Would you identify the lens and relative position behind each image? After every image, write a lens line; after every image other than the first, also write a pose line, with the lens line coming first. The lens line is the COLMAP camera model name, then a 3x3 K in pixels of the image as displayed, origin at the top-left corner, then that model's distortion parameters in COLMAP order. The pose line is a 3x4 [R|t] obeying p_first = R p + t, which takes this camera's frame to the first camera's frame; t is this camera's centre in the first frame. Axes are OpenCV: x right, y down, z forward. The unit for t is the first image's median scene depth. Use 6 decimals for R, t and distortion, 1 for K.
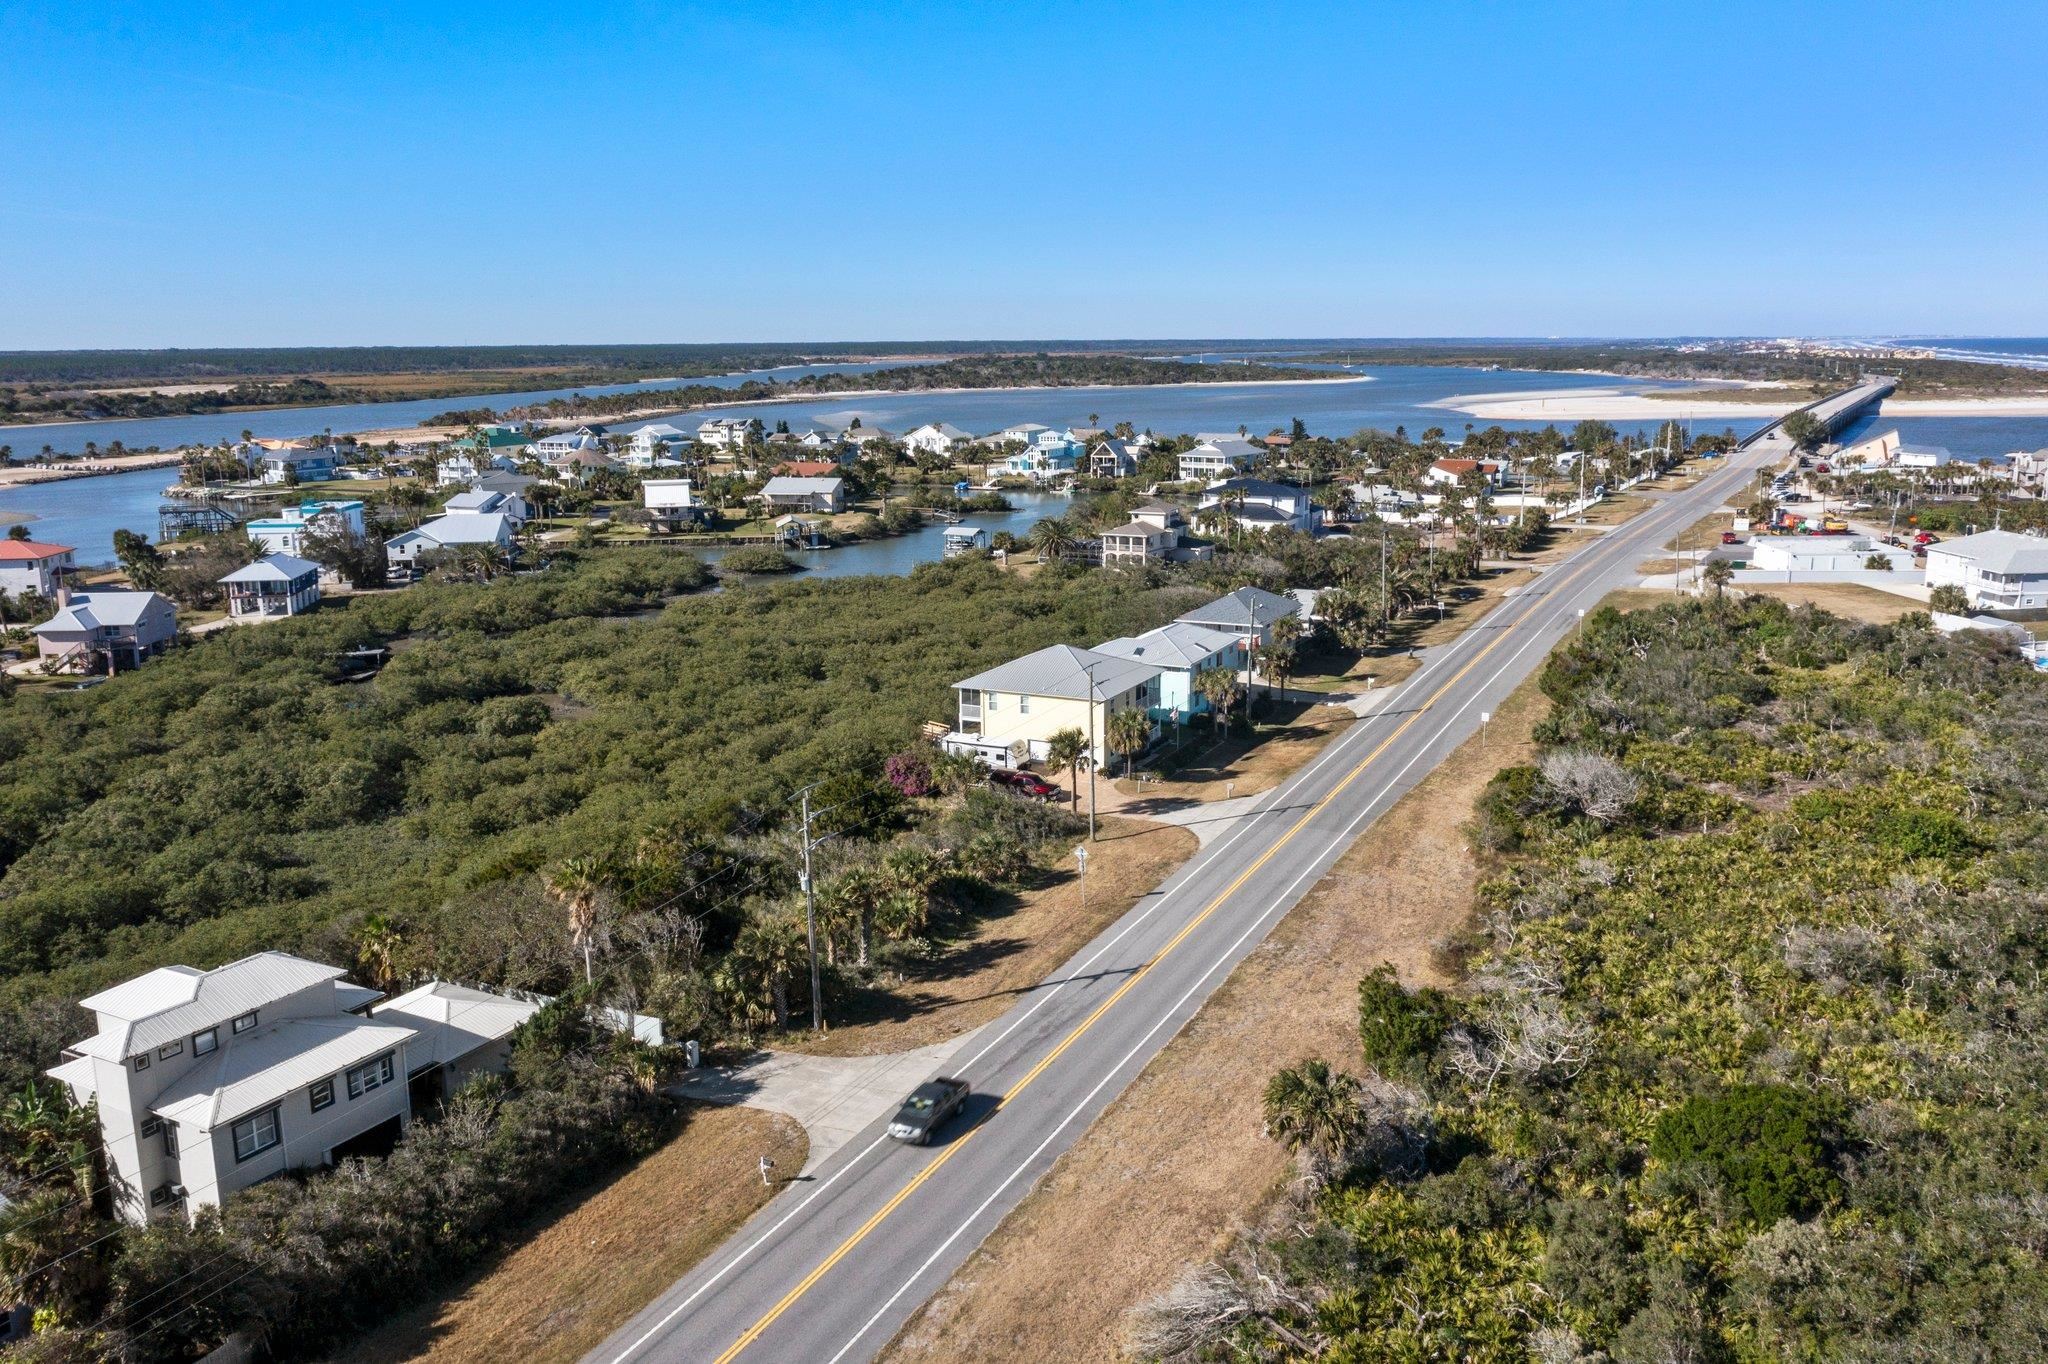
lens RADIAL K [[1617.7, 0, 1028.3], [0, 1617.7, 685.8], [0, 0, 1]] dist [-0.014803, -0.000657]
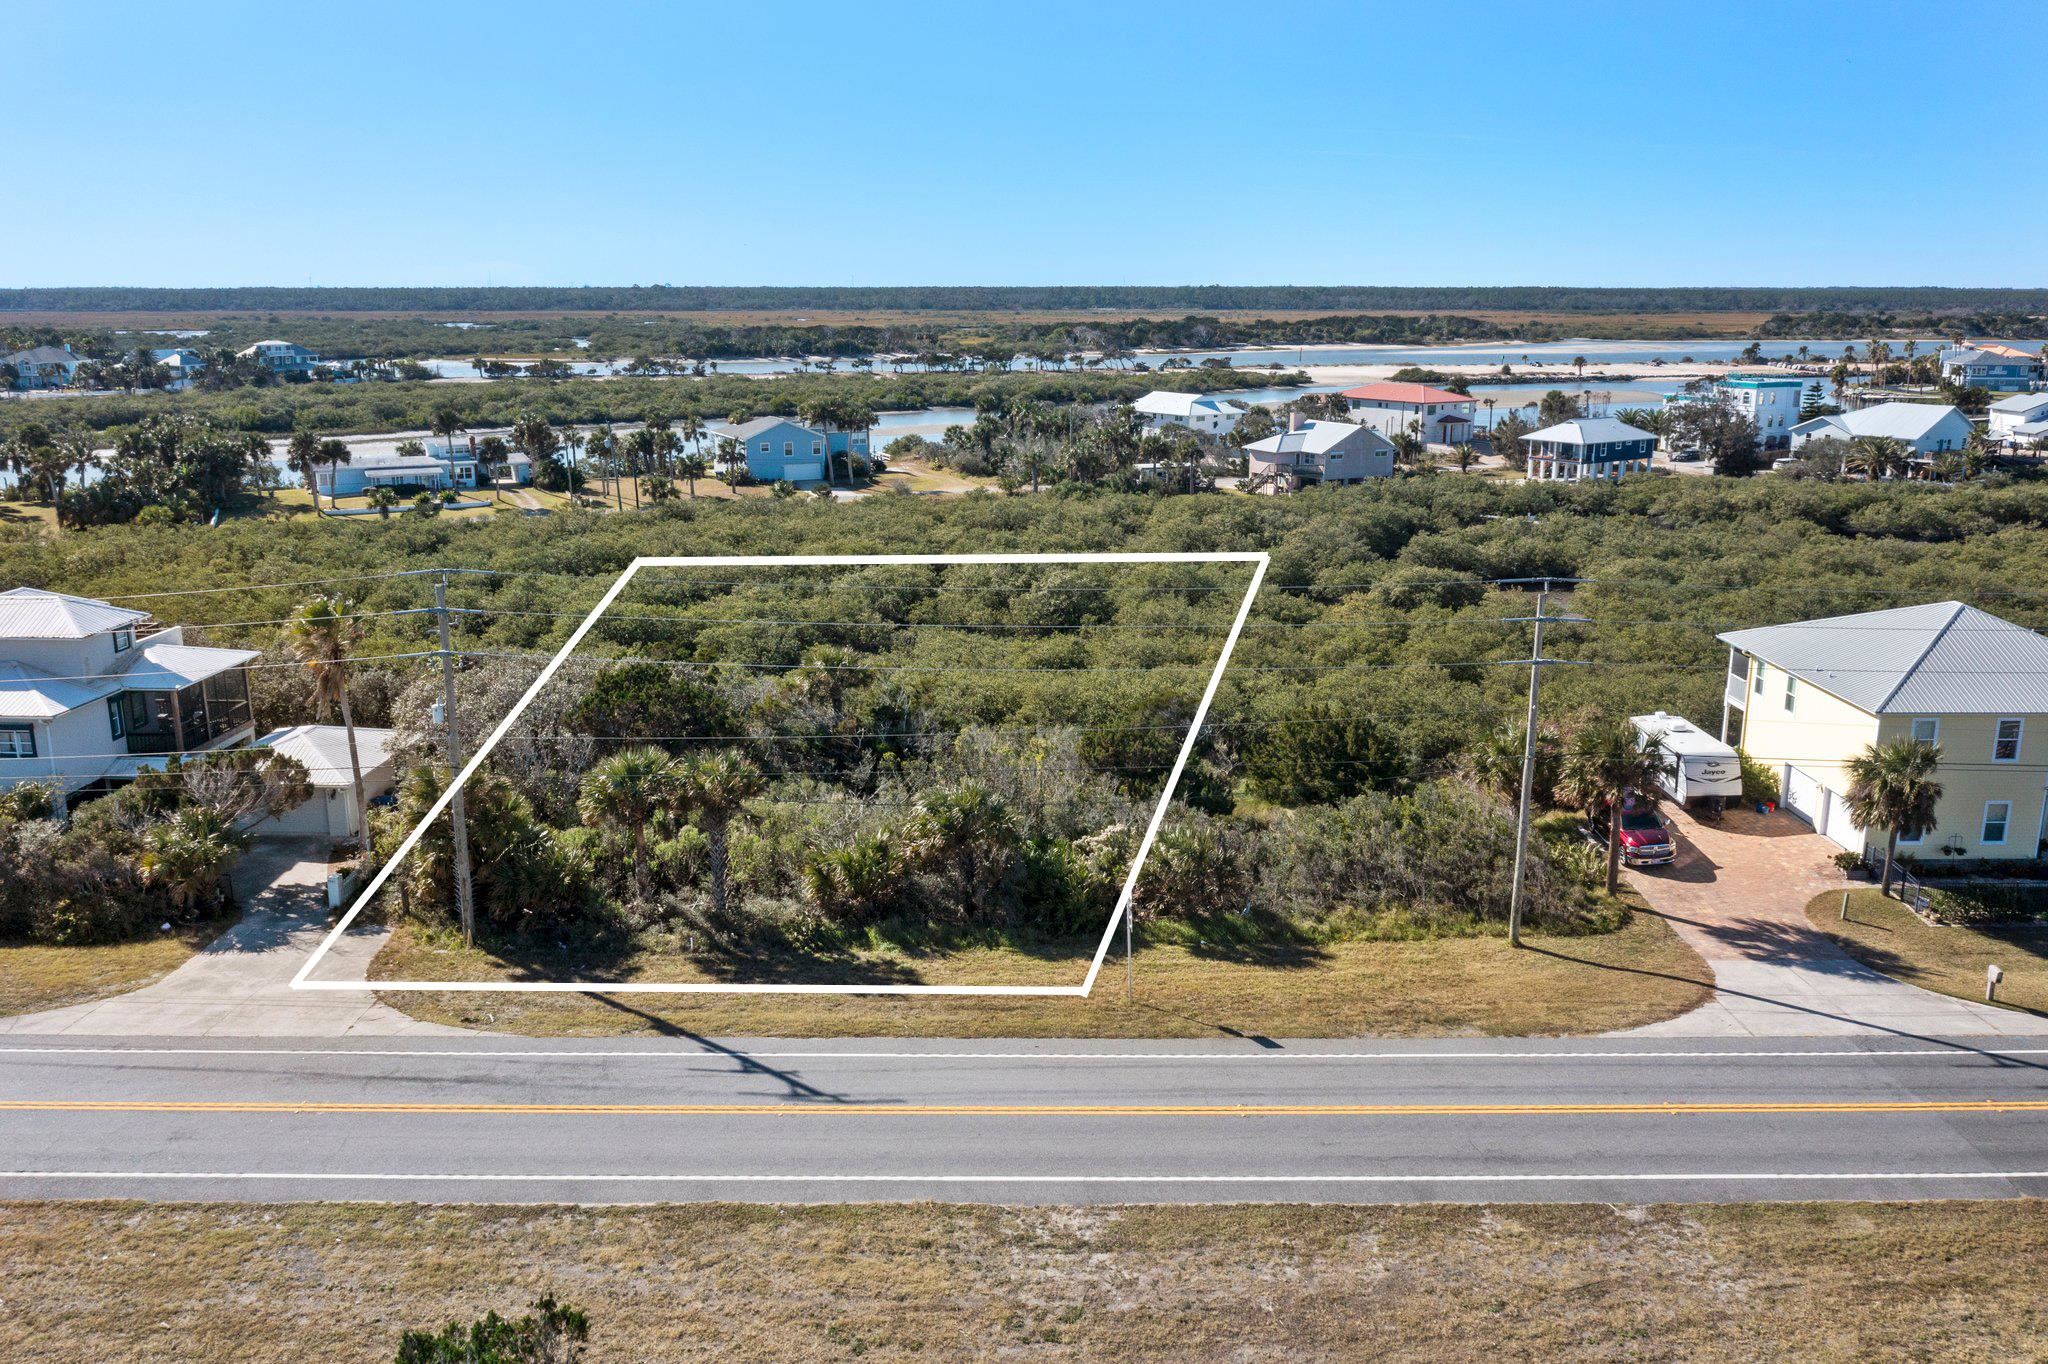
lens RADIAL K [[1615.6, 0, 1024.0], [0, 1615.6, 682.0], [0, 0, 1]] dist [-0.018879, 0.000674]
pose [[0.434692, 0.218969, -0.873554, 0.296581], [-0.190079, 0.970447, 0.148671, -0.018513], [0.880292, 0.101418, 0.463466, 0.495589]]
